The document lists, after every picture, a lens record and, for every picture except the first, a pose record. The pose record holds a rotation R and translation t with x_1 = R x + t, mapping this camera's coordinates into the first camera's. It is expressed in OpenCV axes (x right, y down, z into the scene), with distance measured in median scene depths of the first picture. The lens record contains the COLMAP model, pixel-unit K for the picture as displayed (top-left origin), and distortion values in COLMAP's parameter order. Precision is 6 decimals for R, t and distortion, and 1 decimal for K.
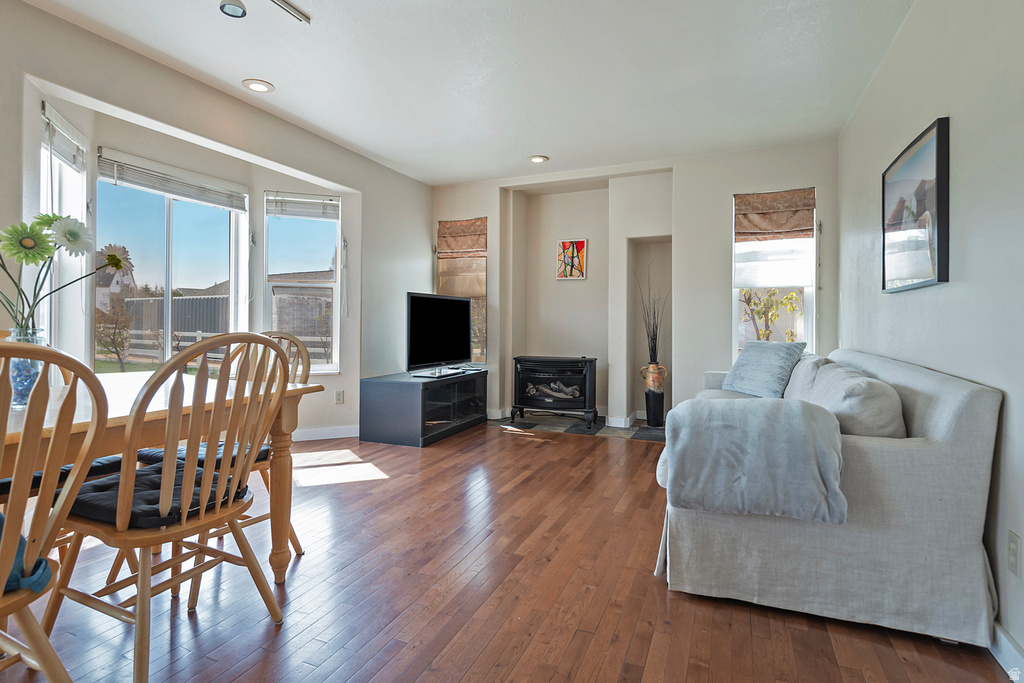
lens RADIAL K [[545.3, 0, 510.5], [0, 545.3, 323.9], [0, 0, 1]] dist [0.000805, -0.000234]
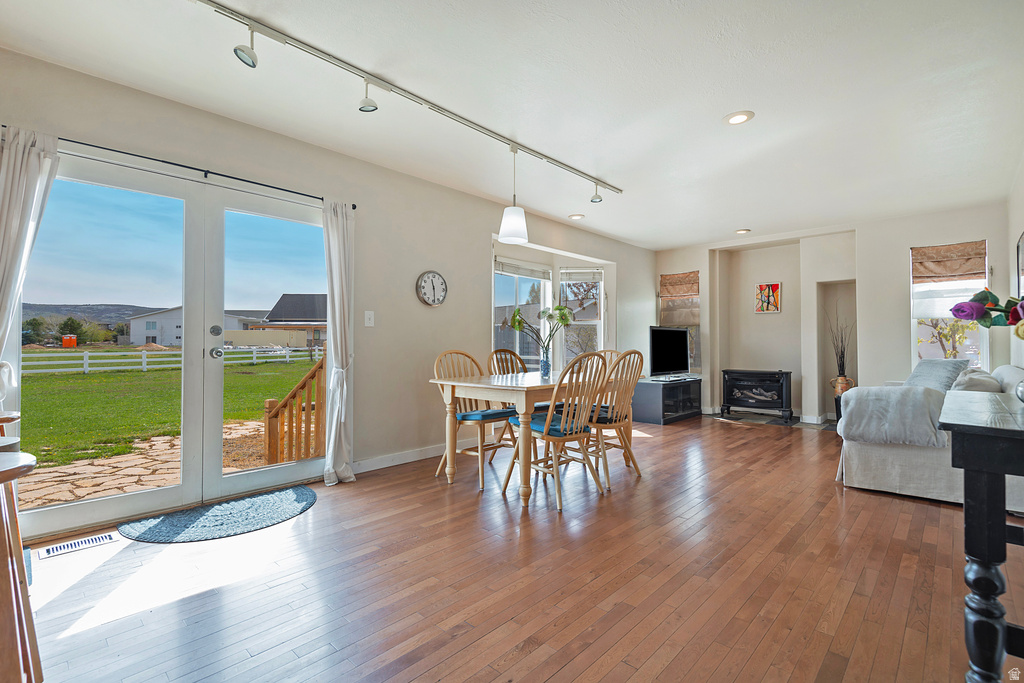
lens RADIAL K [[474.5, 0, 488.3], [0, 474.5, 333.8], [0, 0, 1]] dist [0.001870, -0.009470]
pose [[0.921250, -0.011152, -0.388812, -0.080084], [0.001042, 0.999656, -0.026204, -0.000515], [0.388971, 0.023736, 0.920944, -0.394764]]
